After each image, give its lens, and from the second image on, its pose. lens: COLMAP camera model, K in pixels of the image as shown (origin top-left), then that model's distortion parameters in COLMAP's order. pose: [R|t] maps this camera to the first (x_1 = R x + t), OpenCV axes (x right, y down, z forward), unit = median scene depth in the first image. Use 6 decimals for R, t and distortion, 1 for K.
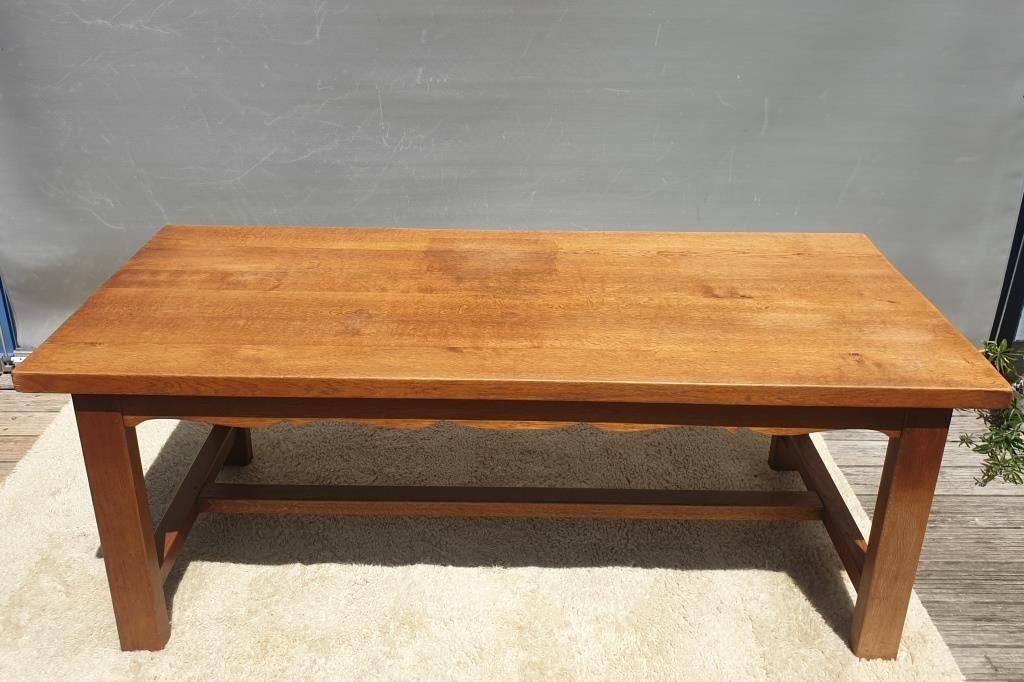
lens RADIAL K [[948.3, 0, 529.3], [0, 948.3, 306.8], [0, 0, 1]] dist [0.013249, -0.017616]
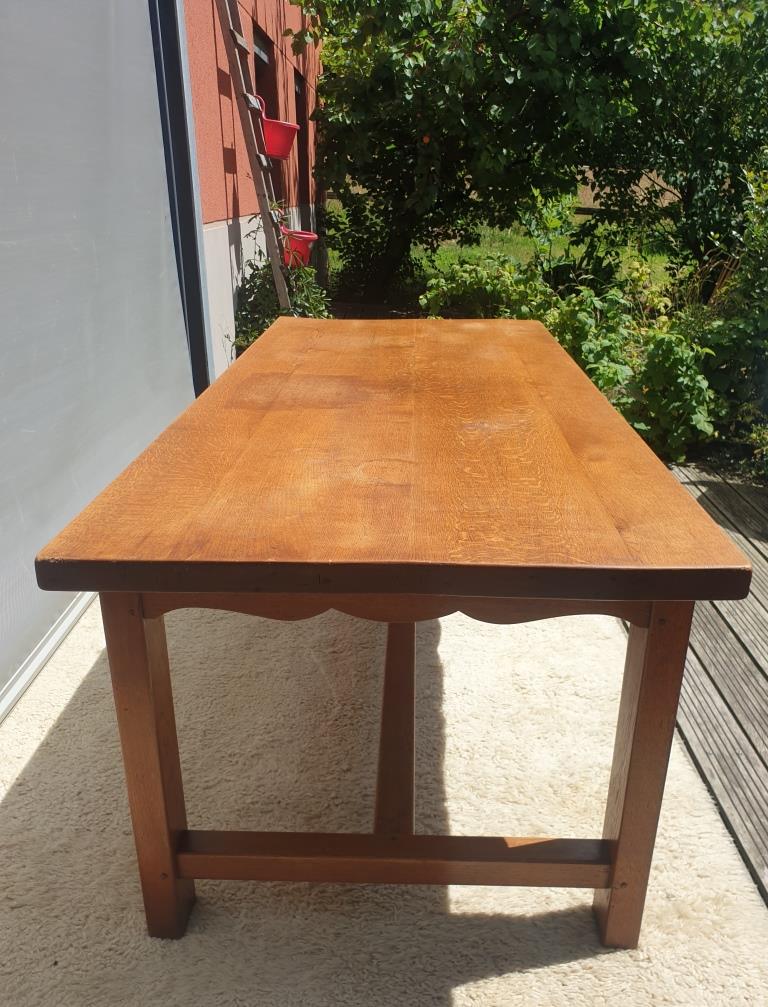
lens RADIAL K [[839.4, 0, 390.2], [0, 839.4, 547.9], [0, 0, 1]] dist [0.001564, 0.005976]
pose [[0.039362, -0.423357, 0.905107, -0.835788], [0.407845, 0.833729, 0.372234, -0.195455], [-0.912202, 0.354491, 0.205482, 0.877444]]
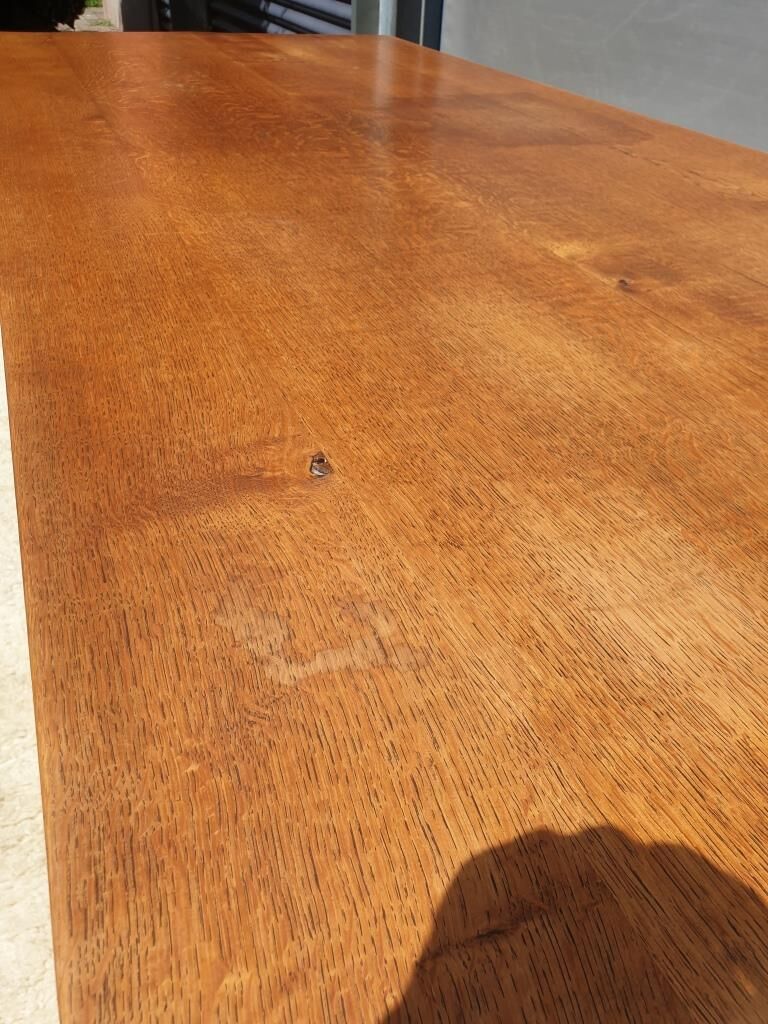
lens RADIAL K [[830.9, 0, 384.0], [0, 830.9, 512.0], [0, 0, 1]] dist [-0.017607, -0.000134]
pose [[0.377638, 0.534897, -0.755827, 0.432048], [-0.408015, 0.828877, 0.382735, -0.019257], [0.831212, 0.163853, 0.531262, 0.784828]]
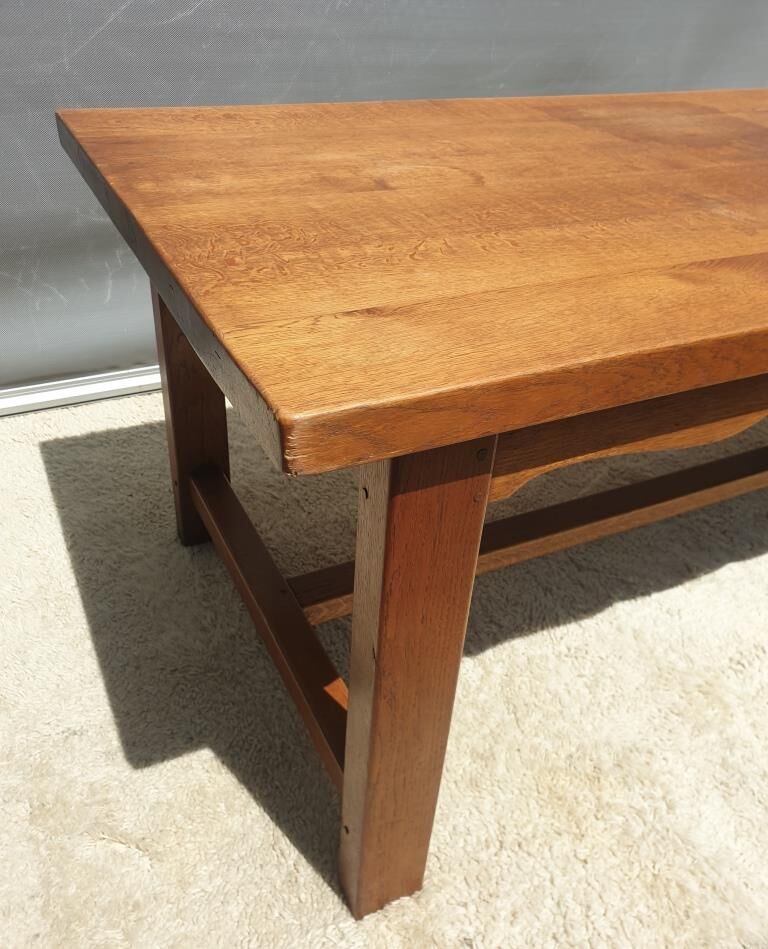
lens RADIAL K [[816.4, 0, 384.0], [0, 816.4, 474.5], [0, 0, 1]] dist [0.003969, 0.002946]
pose [[0.900647, -0.224460, 0.372092, -0.495436], [0.145055, 0.962444, 0.229478, 0.023710], [-0.409627, -0.152705, 0.899382, 0.590334]]
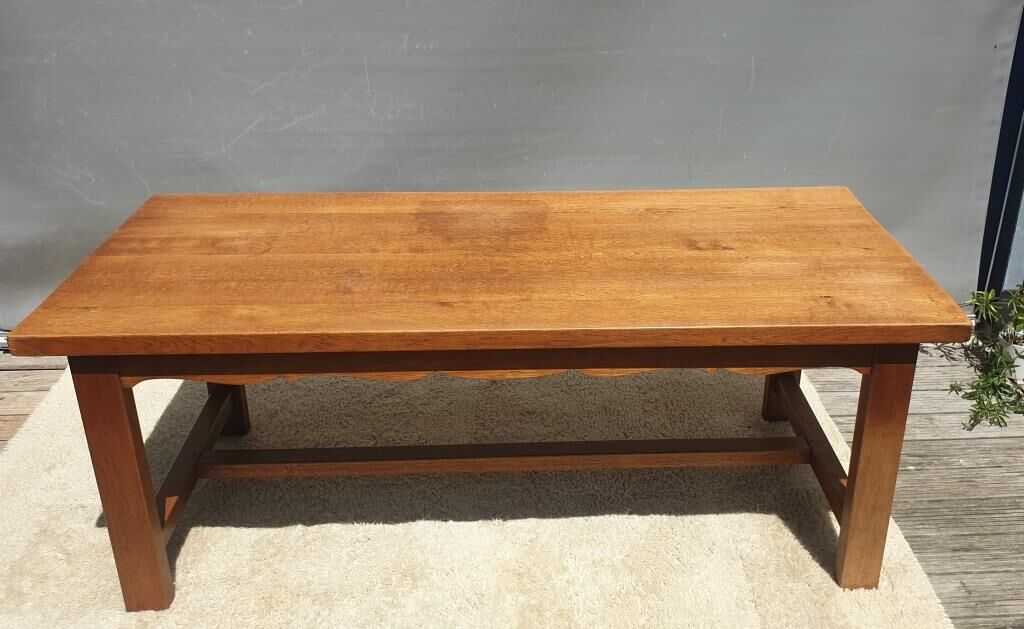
lens RADIAL K [[1001.7, 0, 586.8], [0, 1001.7, 312.4], [0, 0, 1]] dist [0.031836, -0.046684]
pose [[0.998569, -0.030521, 0.043908, 0.023853], [0.029433, 0.999249, 0.025219, 0.027089], [-0.044645, -0.023890, 0.998717, -0.085036]]
